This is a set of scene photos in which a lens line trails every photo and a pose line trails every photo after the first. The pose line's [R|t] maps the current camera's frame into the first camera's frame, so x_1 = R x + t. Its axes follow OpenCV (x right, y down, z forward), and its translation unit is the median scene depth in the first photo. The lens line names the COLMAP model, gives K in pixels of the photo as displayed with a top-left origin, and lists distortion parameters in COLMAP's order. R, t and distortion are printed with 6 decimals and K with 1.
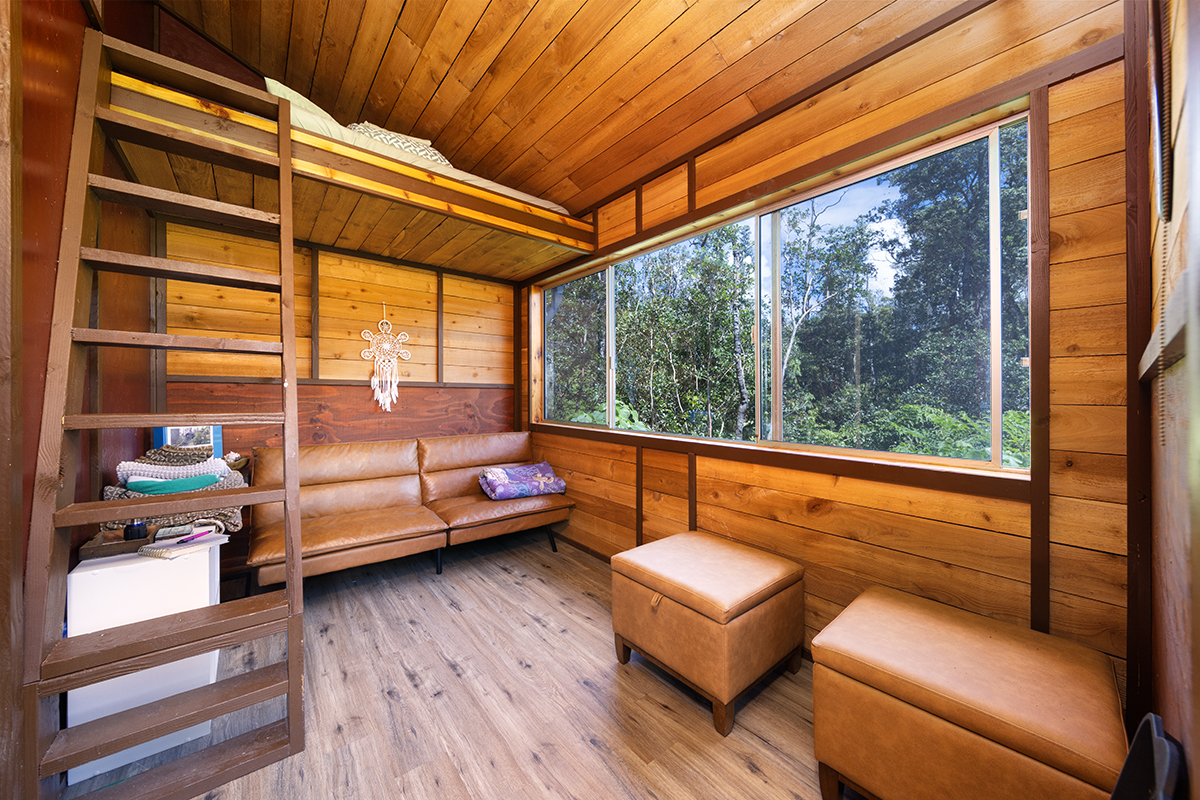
lens RADIAL K [[422.0, 0, 598.9], [0, 422.0, 396.5], [0, 0, 1]] dist [-0.001127, -0.000297]
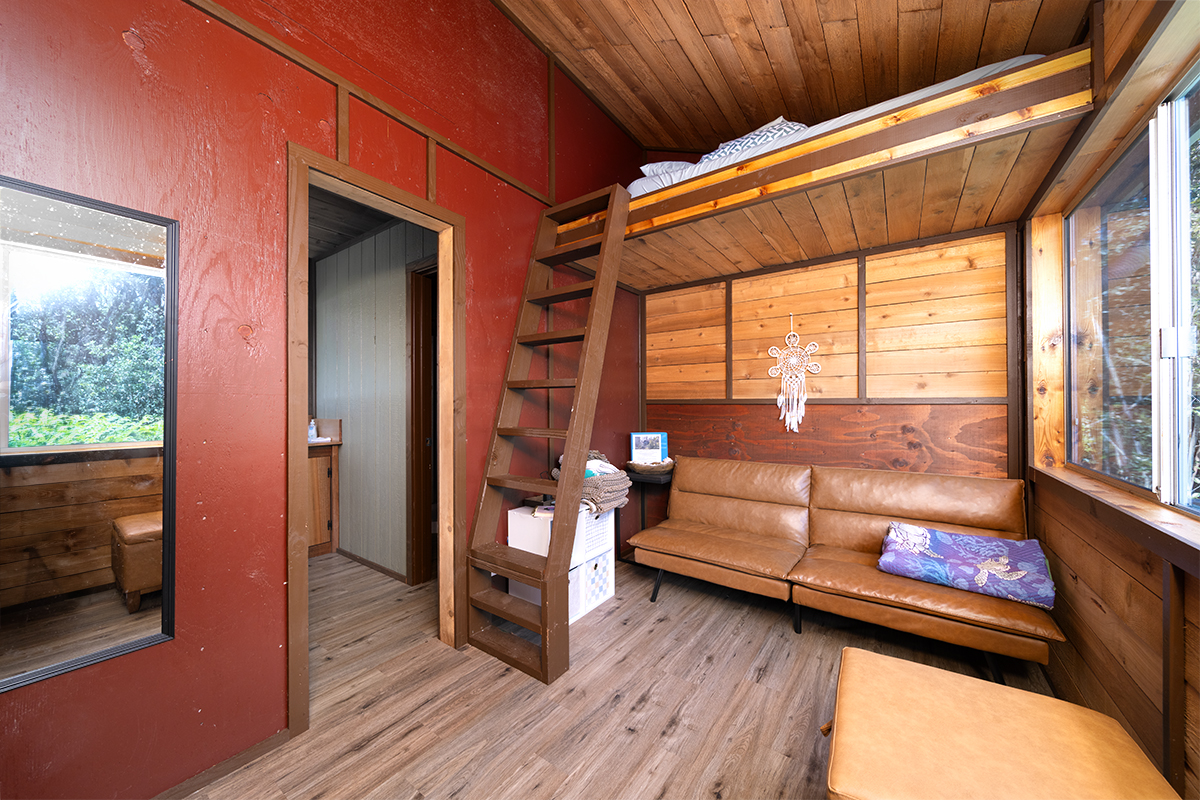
lens RADIAL K [[422.0, 0, 593.9], [0, 422.0, 411.4], [0, 0, 1]] dist [-0.001127, -0.000297]
pose [[0.256015, 0.006020, -0.966654, 0.307105], [0.000636, 0.999979, 0.006396, -0.017502], [0.966673, -0.002253, 0.256006, 0.394232]]
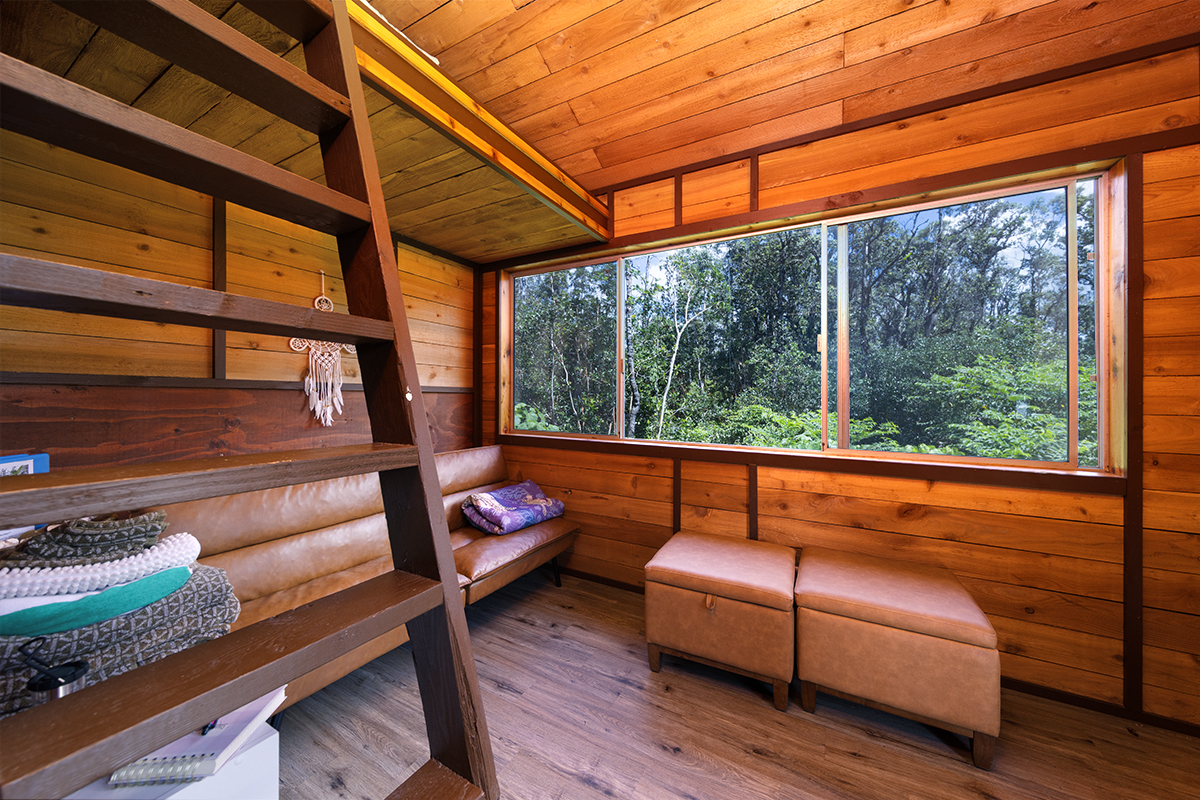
lens RADIAL K [[422.0, 0, 592.1], [0, 422.0, 394.8], [0, 0, 1]] dist [-0.001127, -0.000297]
pose [[0.931775, 0.001664, 0.363033, -0.391595], [0.000033, 0.999989, -0.004667, -0.015228], [-0.363037, 0.004360, 0.931765, 0.205388]]
